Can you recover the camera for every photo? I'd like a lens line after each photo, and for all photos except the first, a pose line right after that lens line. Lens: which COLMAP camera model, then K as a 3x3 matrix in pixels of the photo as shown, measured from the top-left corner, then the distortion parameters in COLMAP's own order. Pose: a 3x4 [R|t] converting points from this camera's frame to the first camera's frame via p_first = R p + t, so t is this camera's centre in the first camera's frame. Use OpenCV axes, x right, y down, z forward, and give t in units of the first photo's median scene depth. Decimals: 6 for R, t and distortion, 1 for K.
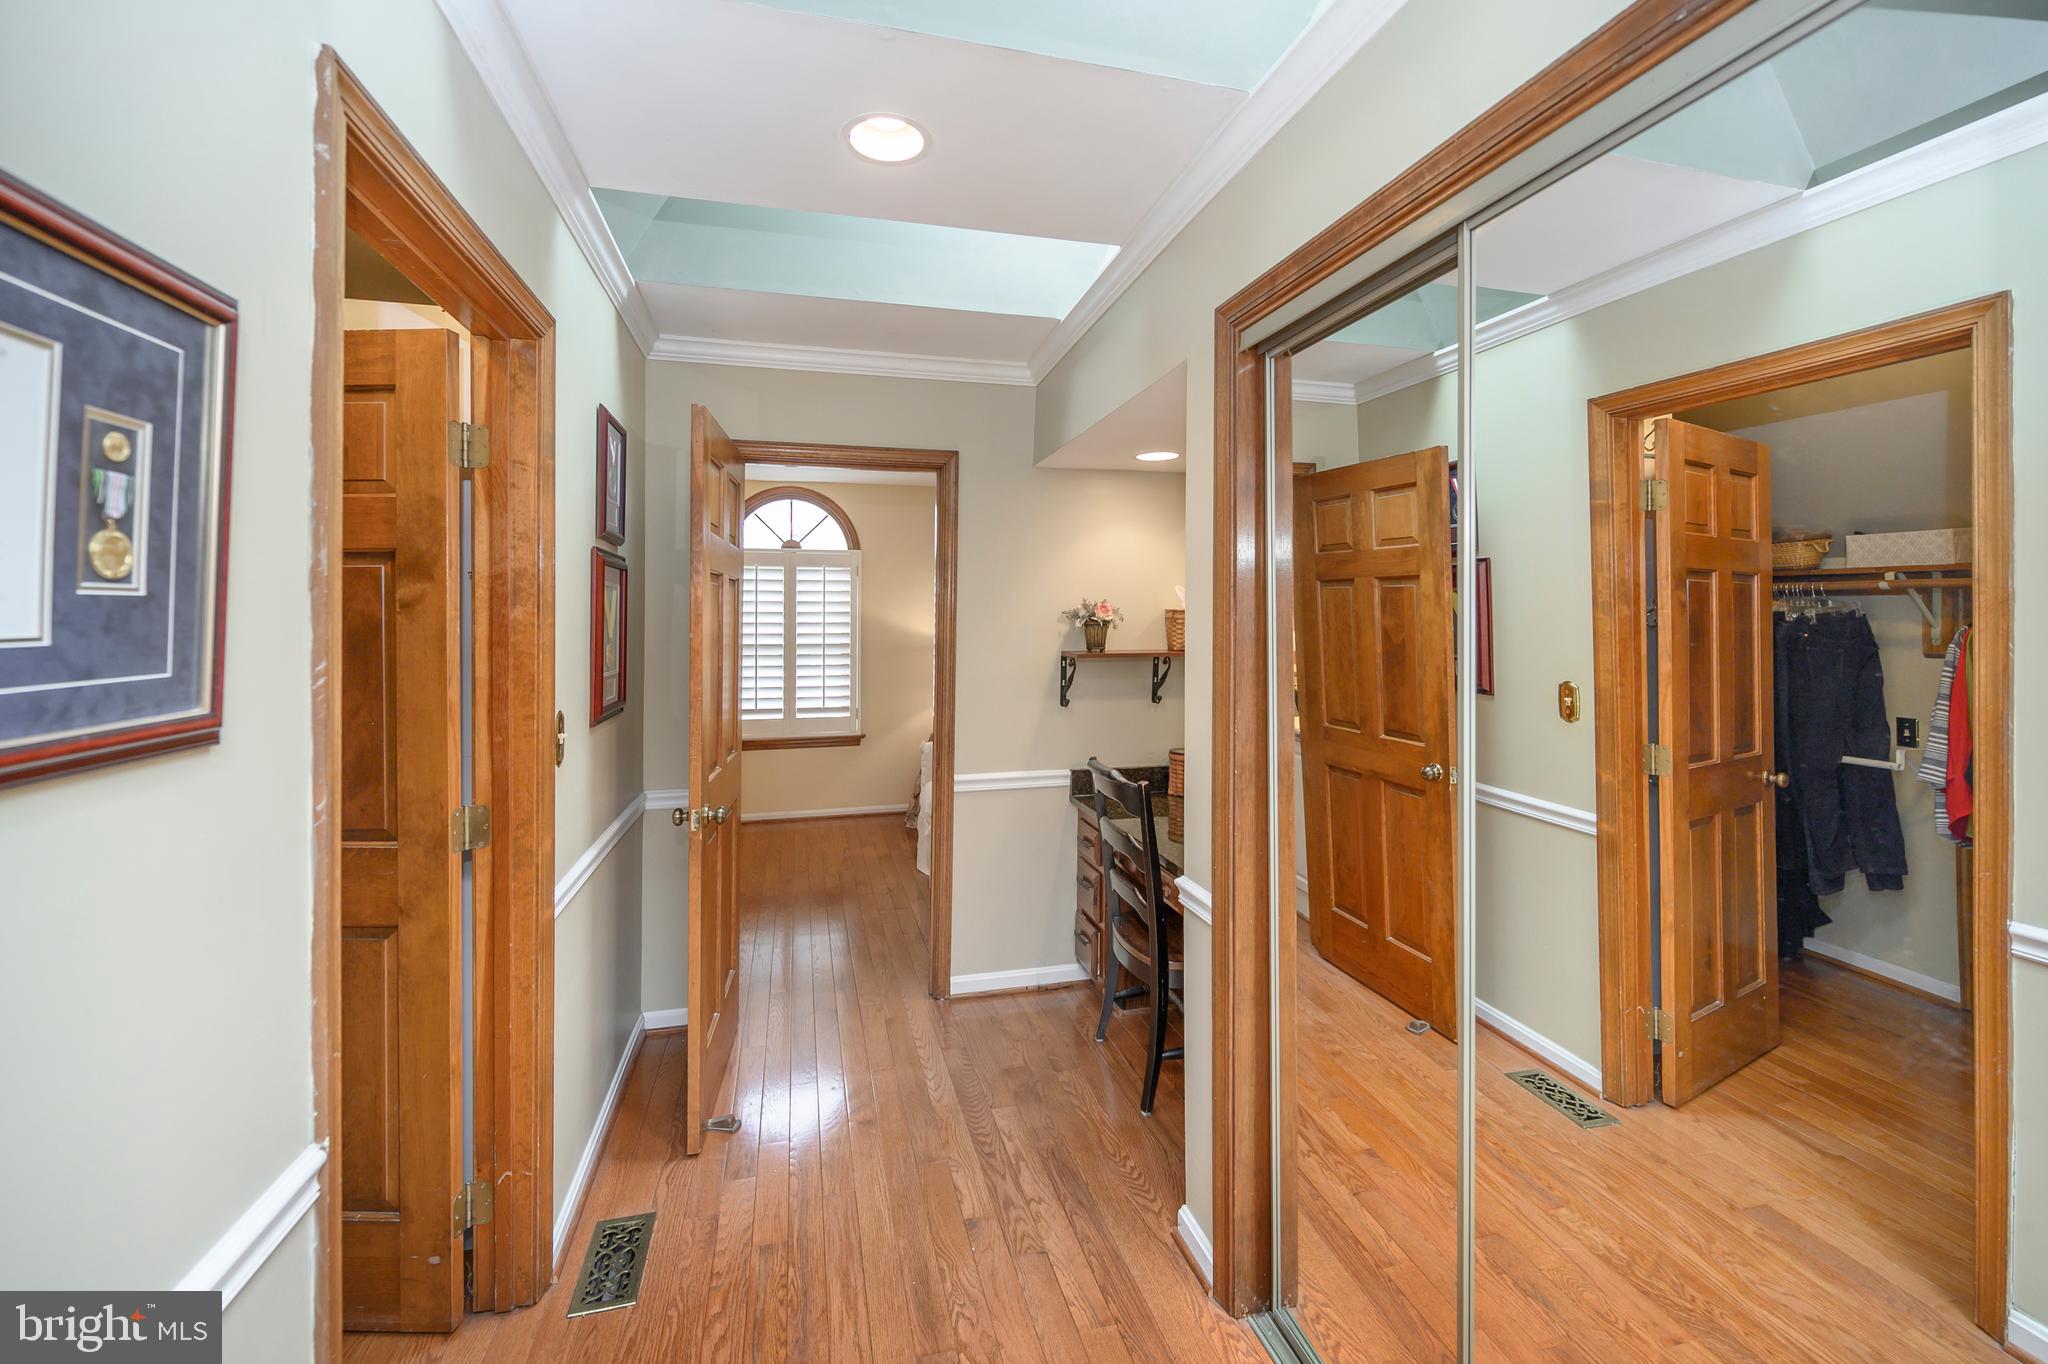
lens RADIAL K [[848.7, 0, 1027.3], [0, 848.7, 600.5], [0, 0, 1]] dist [-0.002807, -0.000561]
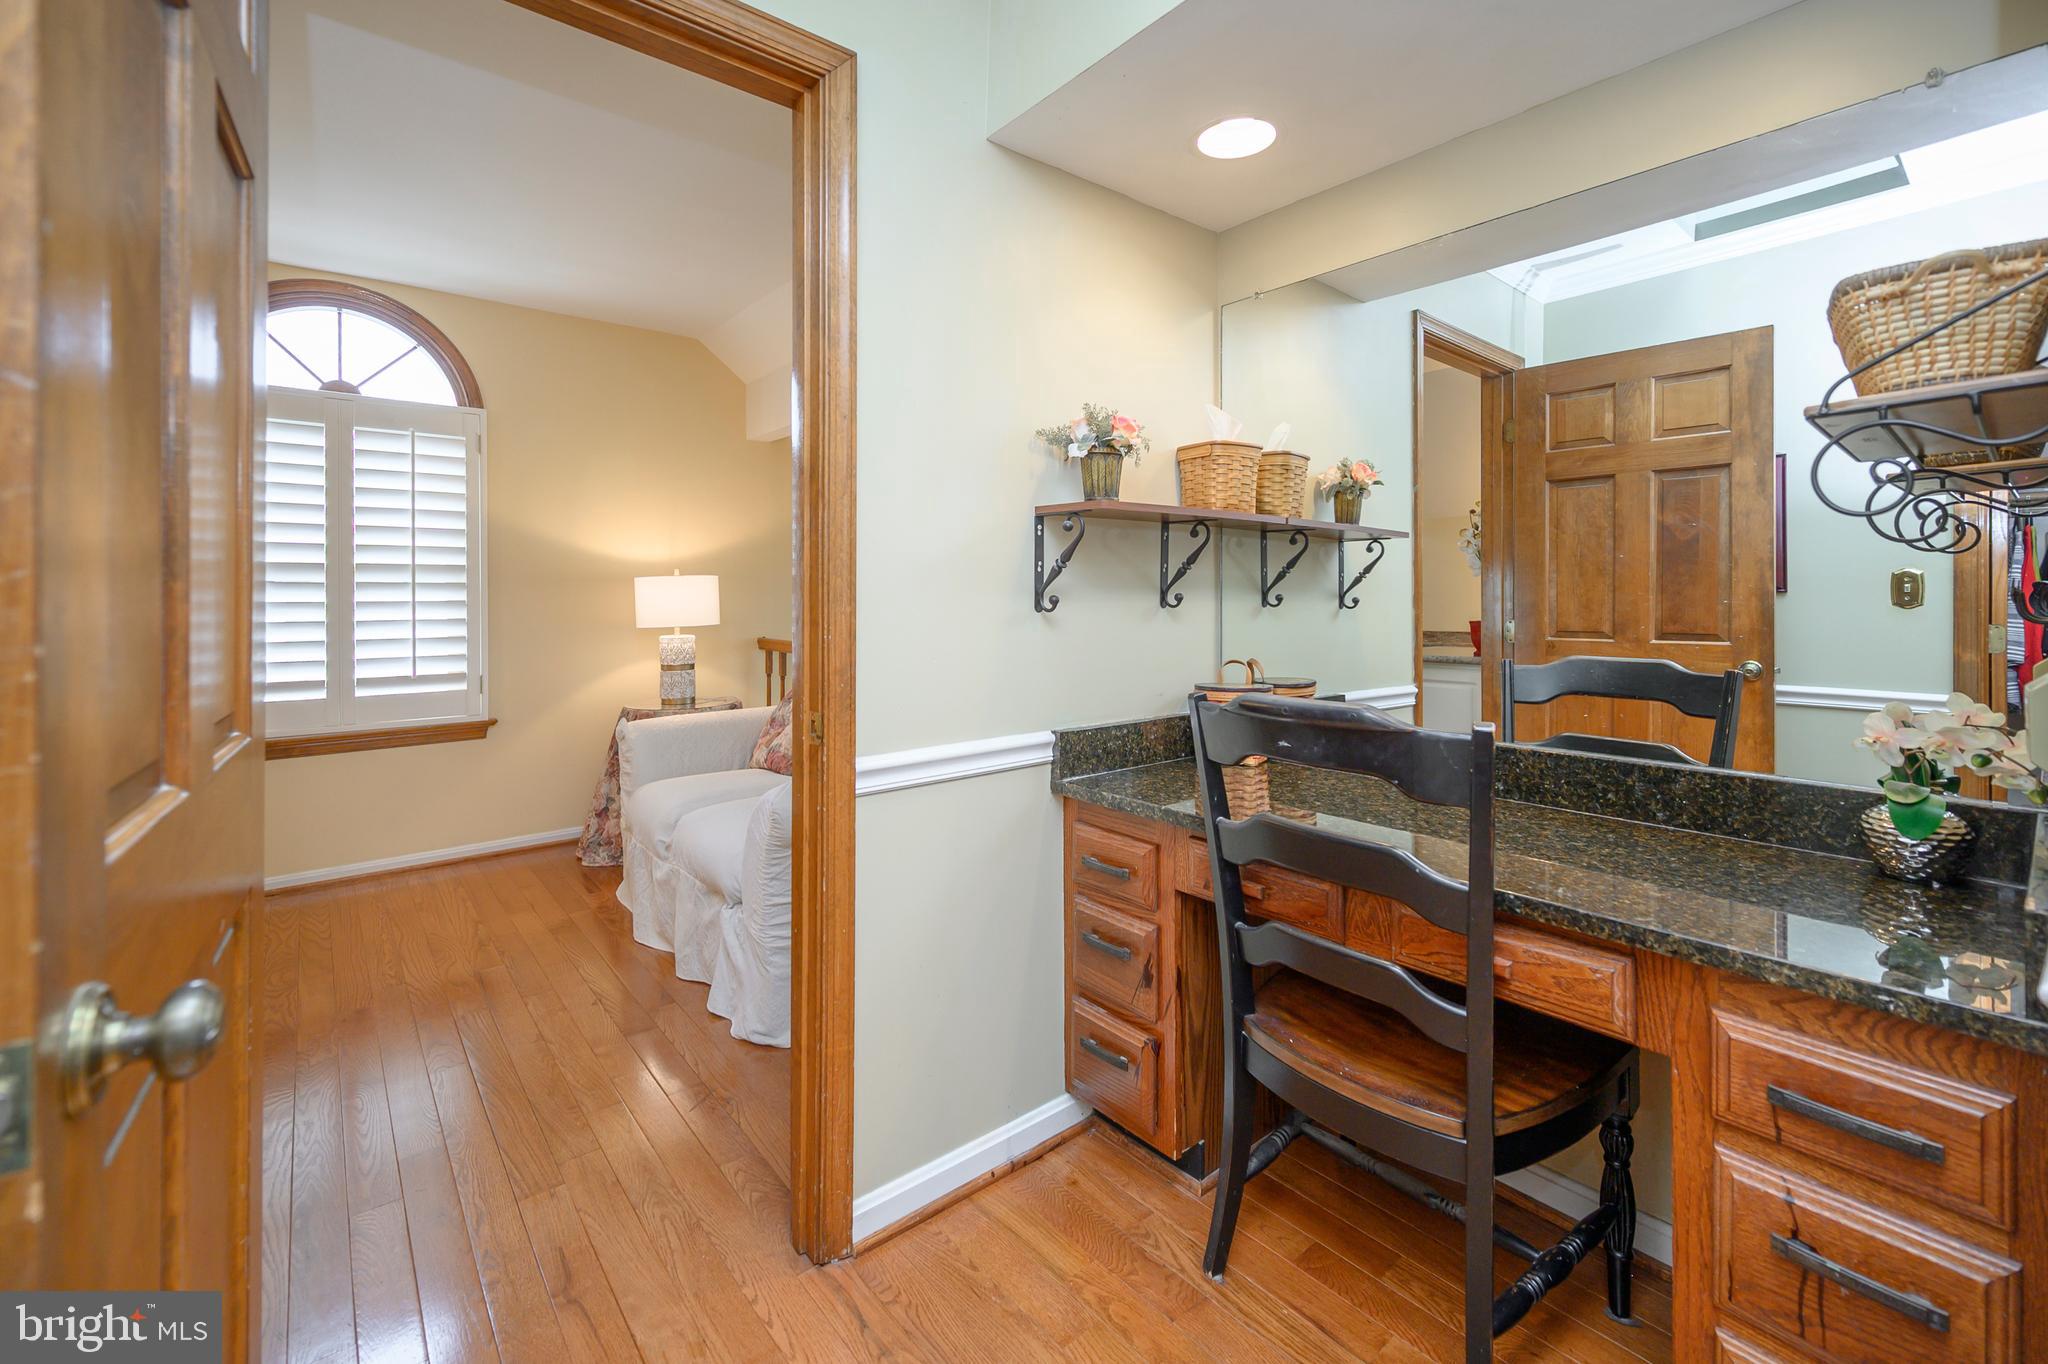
lens RADIAL K [[858.3, 0, 1023.6], [0, 858.3, 592.4], [0, 0, 1]] dist [-0.002631, -0.000365]
pose [[0.906776, -0.004102, 0.421593, -0.191156], [-0.001481, 0.999916, 0.012914, 0.106789], [-0.421611, -0.012334, 0.906693, 0.525898]]
